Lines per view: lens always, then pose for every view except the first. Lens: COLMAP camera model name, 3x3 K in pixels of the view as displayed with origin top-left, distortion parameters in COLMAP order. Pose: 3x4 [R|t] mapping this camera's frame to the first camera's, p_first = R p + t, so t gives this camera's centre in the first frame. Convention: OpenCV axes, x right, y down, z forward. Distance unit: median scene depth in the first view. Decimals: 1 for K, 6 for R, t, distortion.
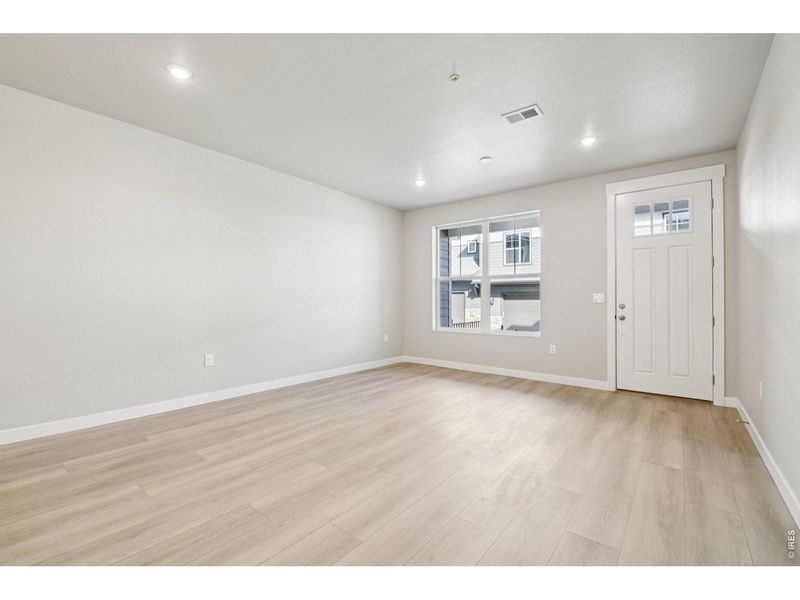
lens RADIAL K [[349.6, 0, 395.3], [0, 349.6, 301.1], [0, 0, 1]] dist [-0.008031, -0.003666]
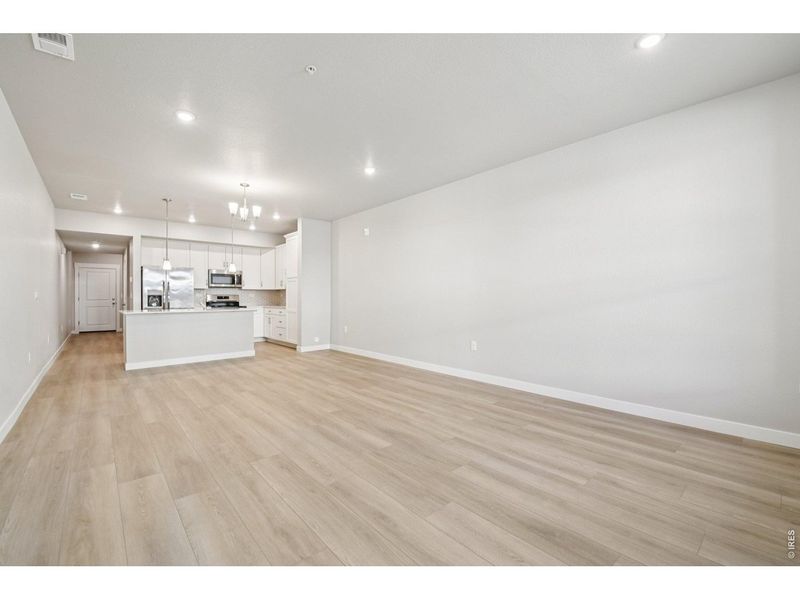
lens RADIAL K [[349.6, 0, 399.6], [0, 349.6, 299.1], [0, 0, 1]] dist [-0.008031, -0.003666]
pose [[-0.168012, 0.000883, -0.985784, 0.719371], [0.003076, 0.999995, 0.000372, 0.001597], [0.985780, -0.002970, -0.168014, 0.926440]]
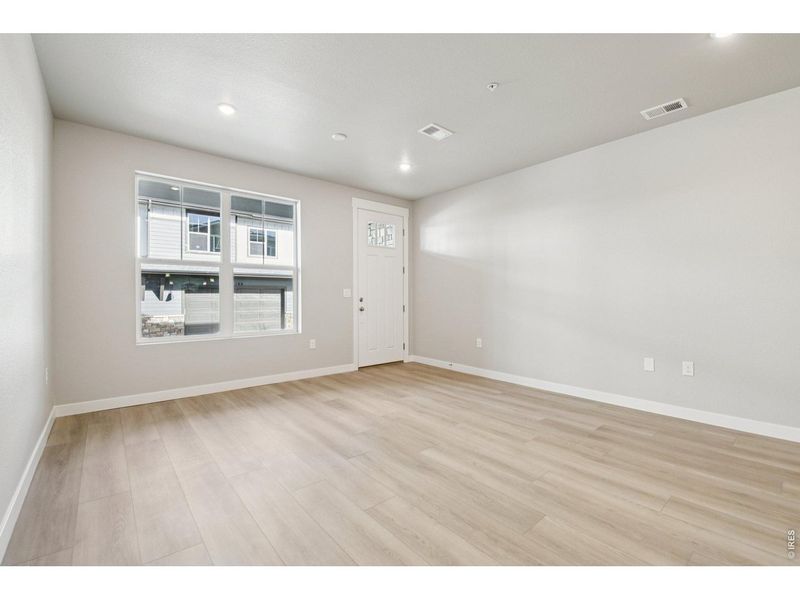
lens RADIAL K [[349.6, 0, 402.7], [0, 349.6, 293.5], [0, 0, 1]] dist [-0.008031, -0.003666]
pose [[0.187677, 0.001439, 0.982230, -0.609293], [-0.002251, 0.999997, -0.001035, -0.007574], [-0.982228, -0.002016, 0.187680, 0.703421]]
